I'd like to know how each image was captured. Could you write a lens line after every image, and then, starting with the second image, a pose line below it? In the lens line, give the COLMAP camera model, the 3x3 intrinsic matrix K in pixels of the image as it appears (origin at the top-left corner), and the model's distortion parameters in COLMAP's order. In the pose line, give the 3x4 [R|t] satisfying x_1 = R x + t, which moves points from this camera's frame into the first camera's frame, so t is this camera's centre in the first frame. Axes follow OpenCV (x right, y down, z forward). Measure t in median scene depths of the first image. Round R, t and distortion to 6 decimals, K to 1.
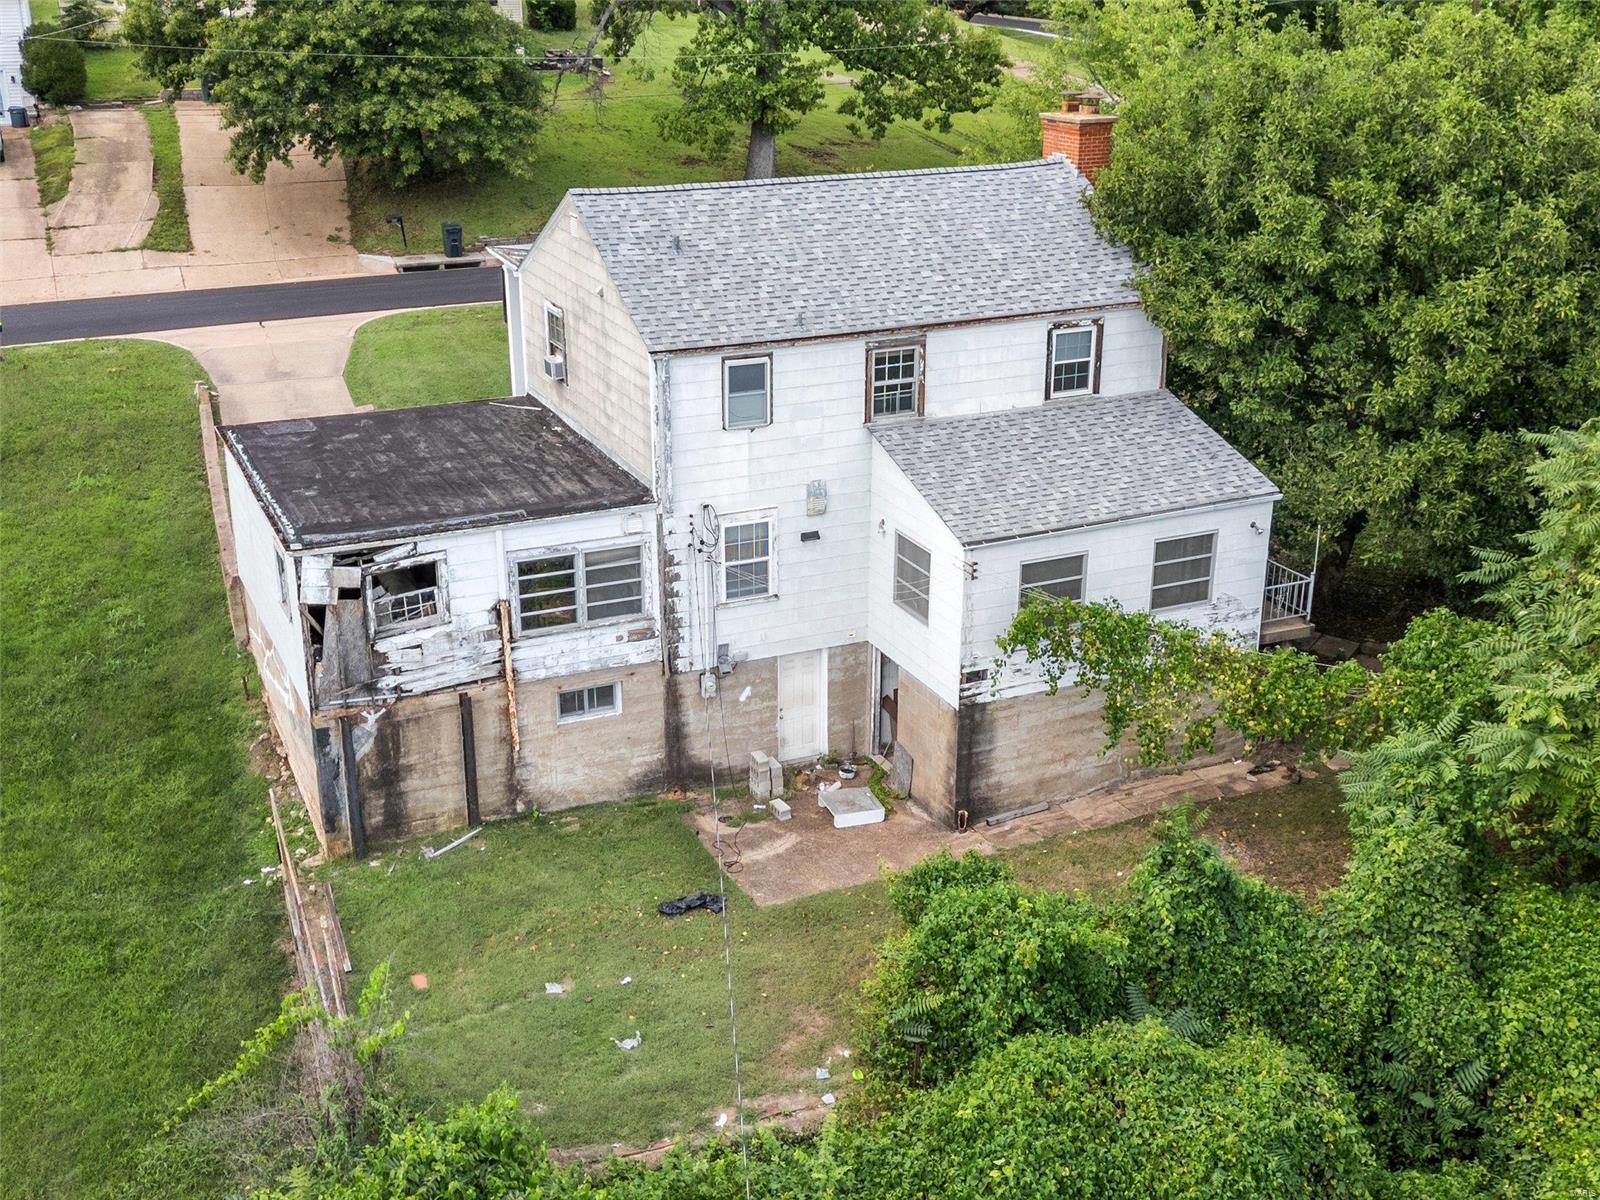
lens RADIAL K [[1767.3, 0, 800.0], [0, 1767.3, 600.0], [0, 0, 1]] dist [0.172397, -0.381494]
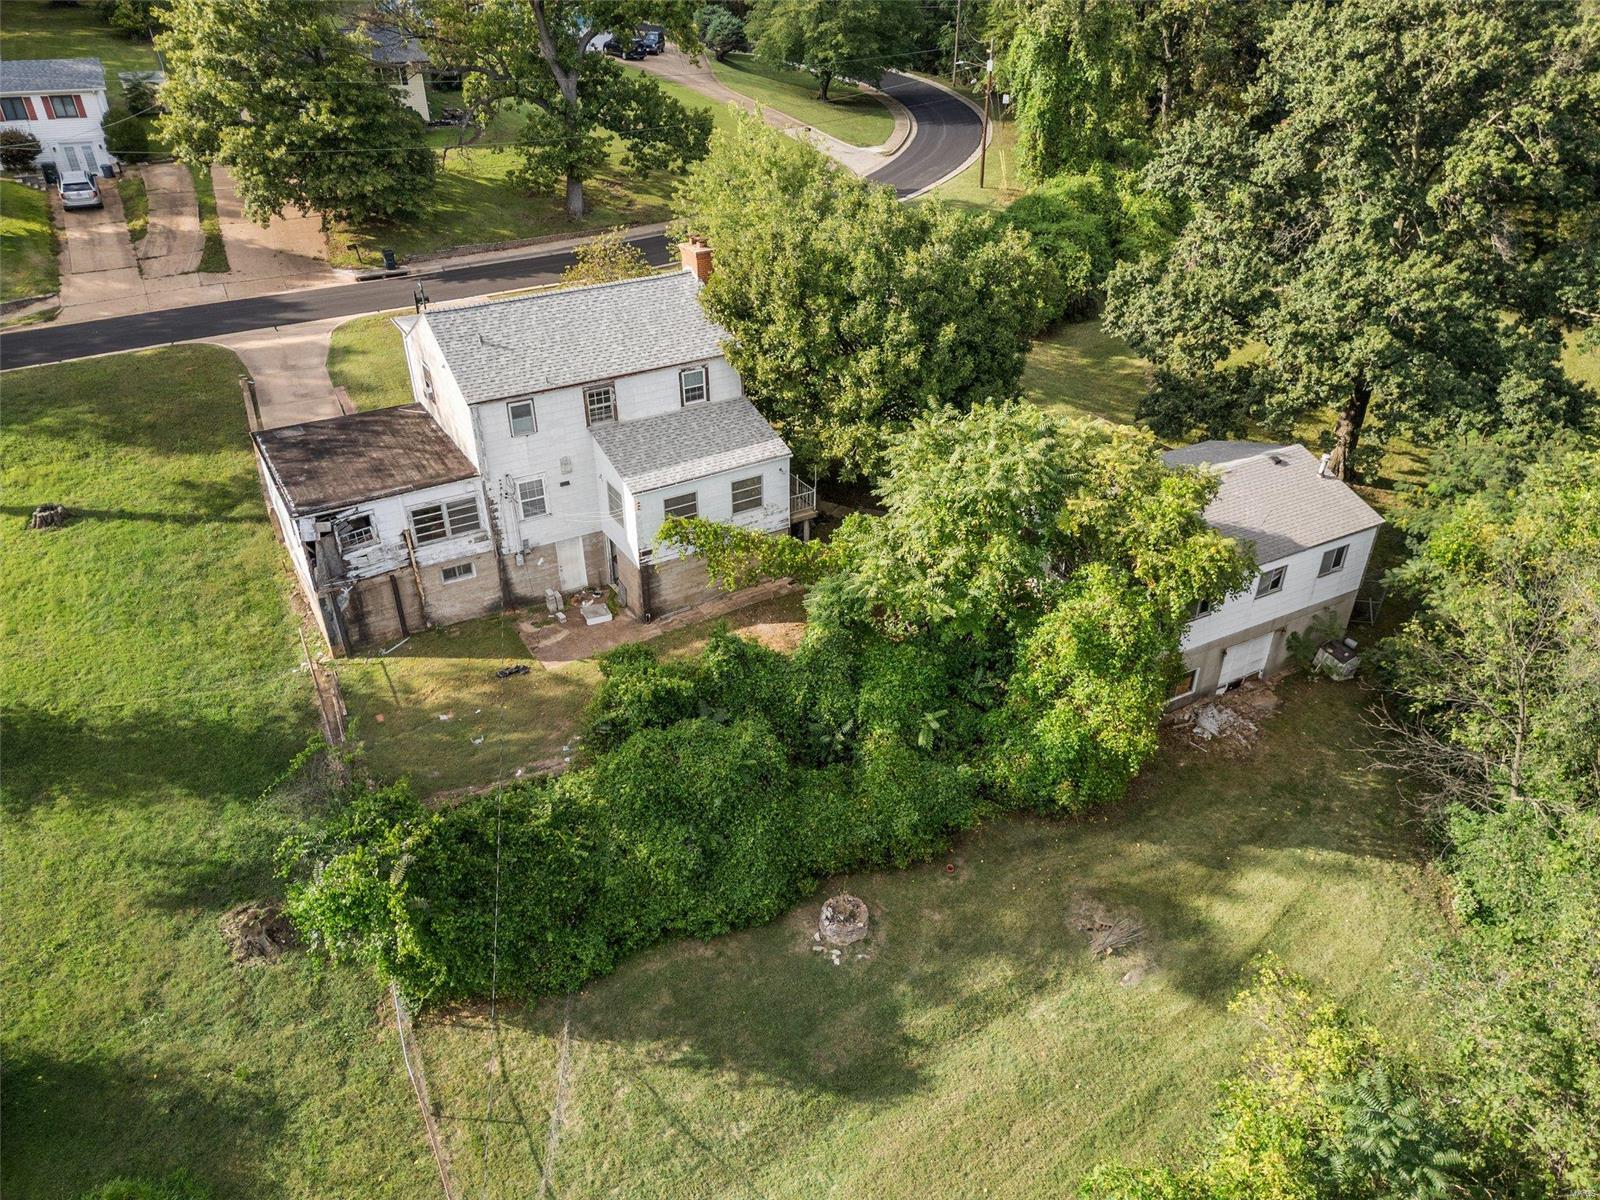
lens RADIAL K [[1107.2, 0, 800.7], [0, 1107.2, 604.6], [0, 0, 1]] dist [0.066505, -0.063326]
pose [[0.993222, -0.060050, 0.099518, 0.139857], [0.040290, 0.980989, 0.189835, -0.131948], [-0.109026, -0.184539, 0.976759, -0.292110]]
